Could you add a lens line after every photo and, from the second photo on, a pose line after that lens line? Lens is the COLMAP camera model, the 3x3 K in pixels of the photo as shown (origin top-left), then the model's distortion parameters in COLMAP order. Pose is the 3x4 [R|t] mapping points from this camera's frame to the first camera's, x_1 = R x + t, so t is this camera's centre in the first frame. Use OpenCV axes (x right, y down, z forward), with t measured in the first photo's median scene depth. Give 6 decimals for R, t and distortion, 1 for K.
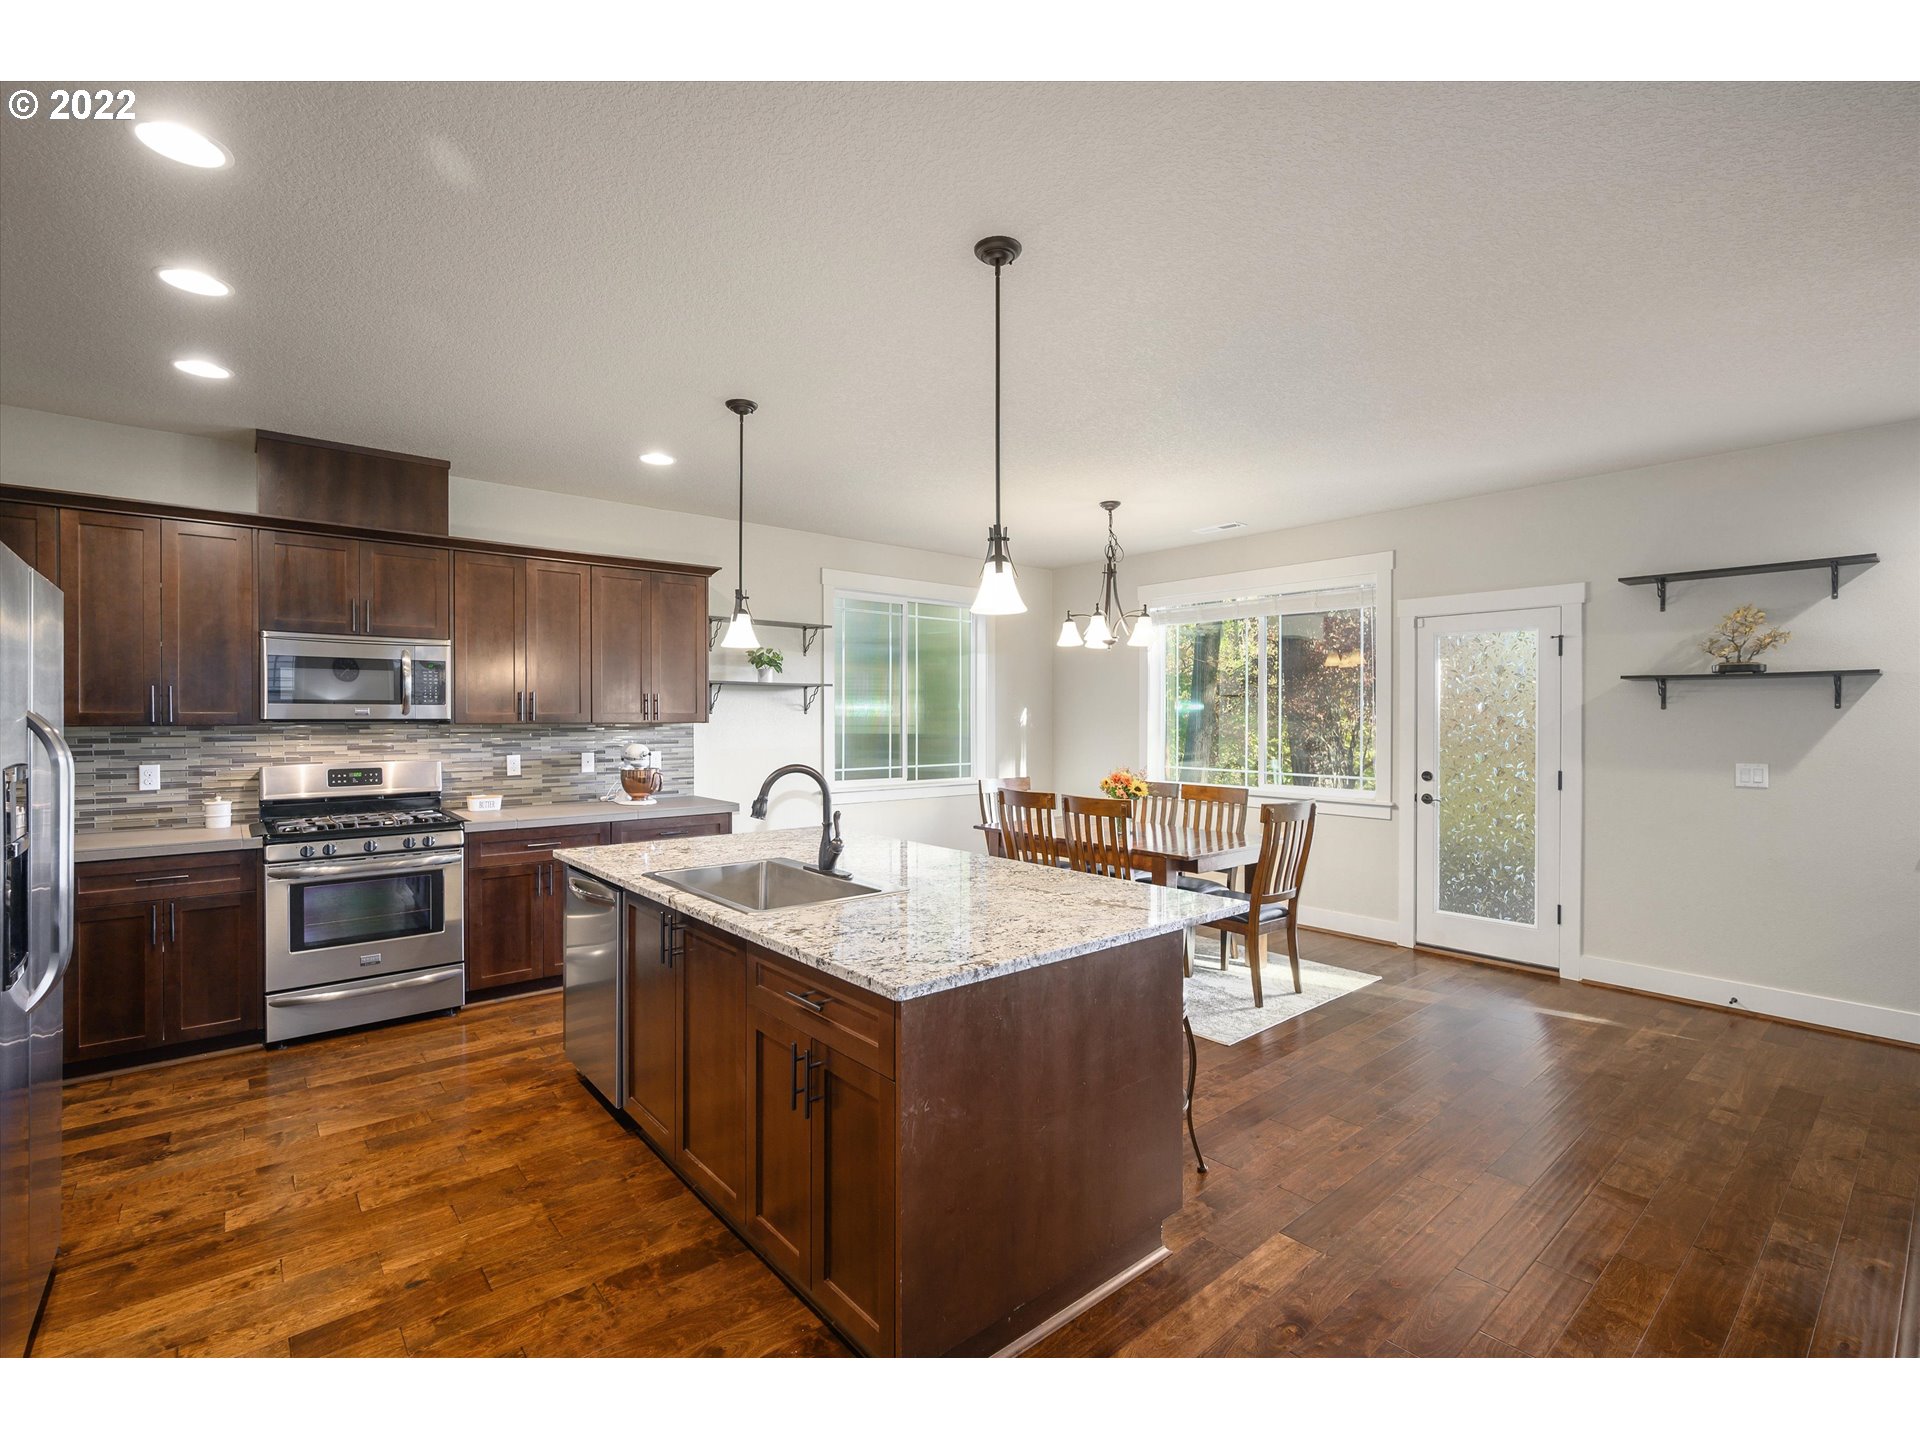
lens RADIAL K [[869.7, 0, 951.9], [0, 869.7, 718.2], [0, 0, 1]] dist [0.002177, 0.000421]
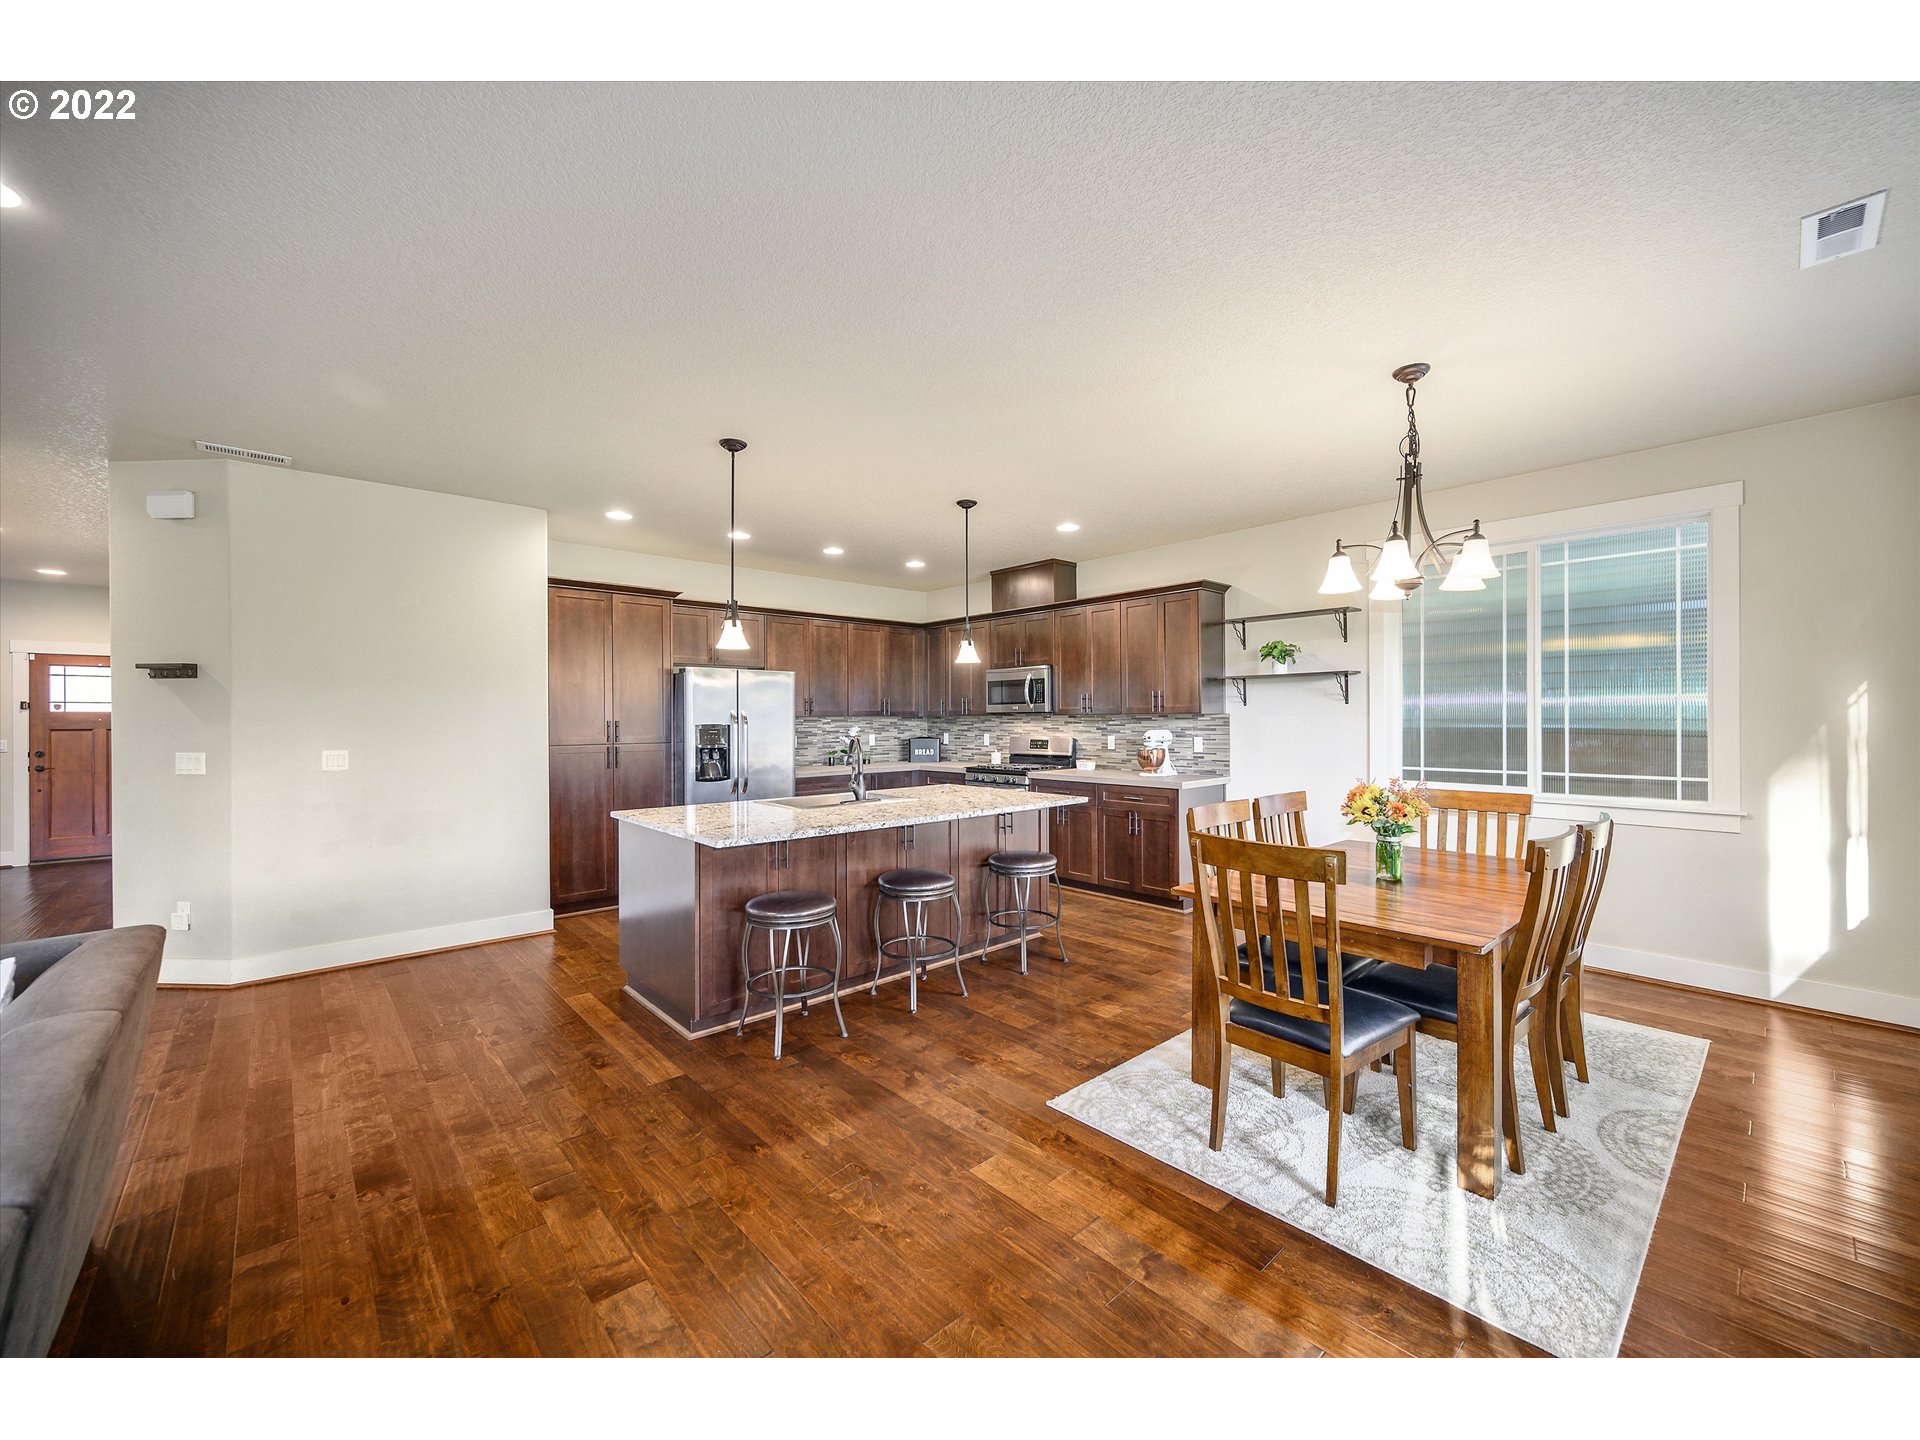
lens RADIAL K [[750.5, 0, 952.1], [0, 750.5, 718.8], [0, 0, 1]] dist [-0.000422, -0.000094]
pose [[0.032337, 0.000189, -0.999477, 0.907187], [0.003895, 0.999992, 0.000315, 0.013662], [0.999469, -0.003904, 0.032336, 0.793924]]
